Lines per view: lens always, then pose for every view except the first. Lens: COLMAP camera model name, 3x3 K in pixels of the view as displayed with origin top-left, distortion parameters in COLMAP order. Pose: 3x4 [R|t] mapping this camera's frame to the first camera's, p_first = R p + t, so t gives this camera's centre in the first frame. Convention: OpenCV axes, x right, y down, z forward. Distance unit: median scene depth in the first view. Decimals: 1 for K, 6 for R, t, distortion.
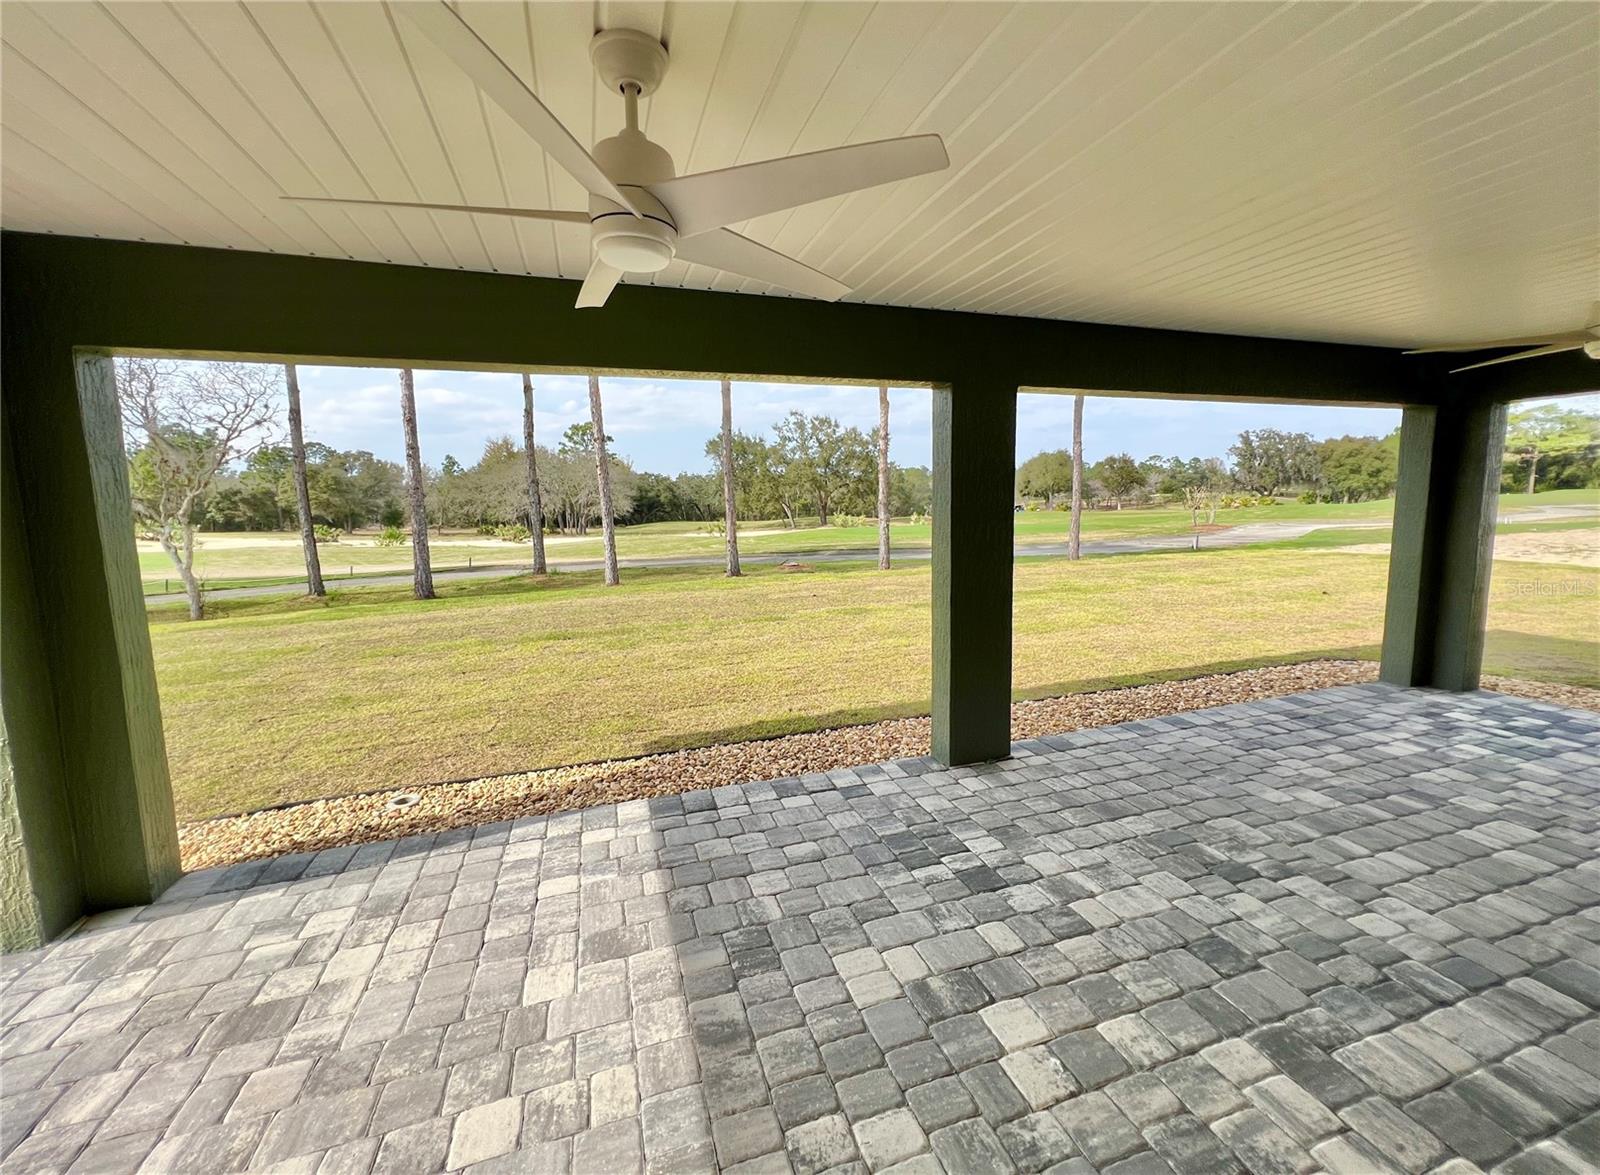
lens RADIAL K [[651.6, 0, 800.6], [0, 651.6, 577.6], [0, 0, 1]] dist [-0.003350, -0.000015]
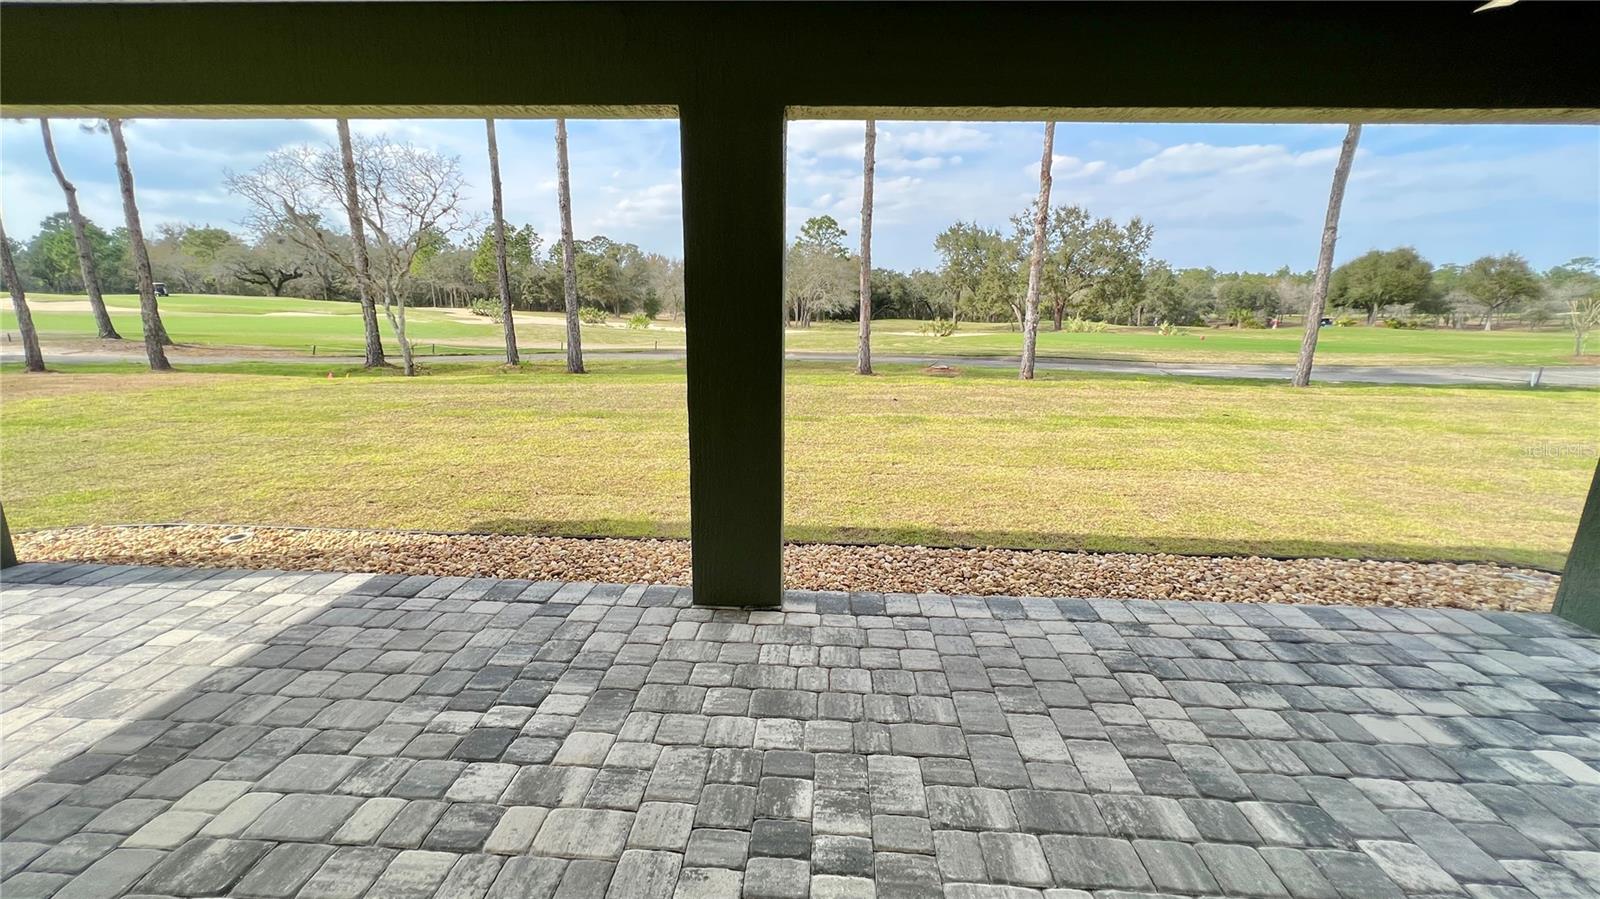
lens RADIAL K [[650.5, 0, 800.0], [0, 650.5, 449.5], [0, 0, 1]] dist [-0.002762, -0.000235]
pose [[0.930742, 0.114223, -0.347380, 0.541596], [-0.075549, 0.989533, 0.122950, -0.011938], [0.357787, -0.088190, 0.929629, 0.267998]]
